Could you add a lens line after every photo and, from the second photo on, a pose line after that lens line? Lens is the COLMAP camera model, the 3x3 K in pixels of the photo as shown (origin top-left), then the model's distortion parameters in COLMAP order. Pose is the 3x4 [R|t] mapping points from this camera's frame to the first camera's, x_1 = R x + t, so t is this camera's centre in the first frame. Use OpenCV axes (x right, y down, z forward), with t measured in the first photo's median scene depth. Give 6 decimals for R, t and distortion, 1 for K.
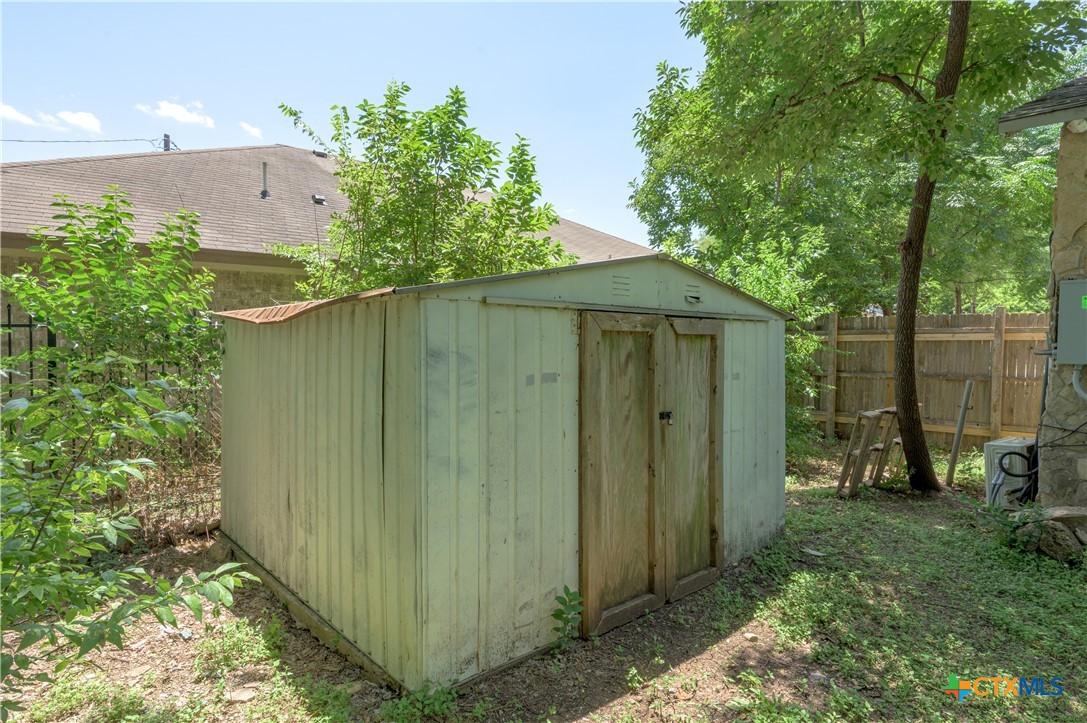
lens RADIAL K [[594.0, 0, 542.7], [0, 594.0, 358.3], [0, 0, 1]] dist [-0.003888, -0.000870]
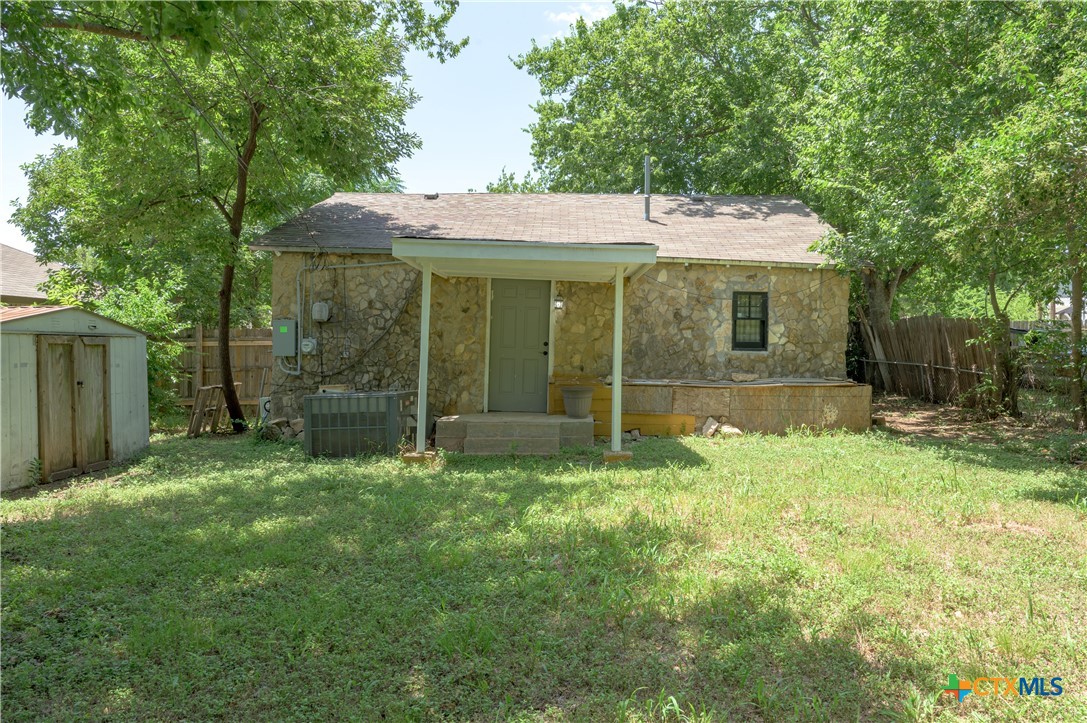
lens RADIAL K [[728.6, 0, 542.8], [0, 728.6, 355.6], [0, 0, 1]] dist [-0.010765, 0.004000]
pose [[0.676236, -0.017764, 0.736471, -0.495939], [0.027887, 0.999610, -0.001496, 0.041055], [-0.736157, 0.021550, 0.676468, -1.675510]]
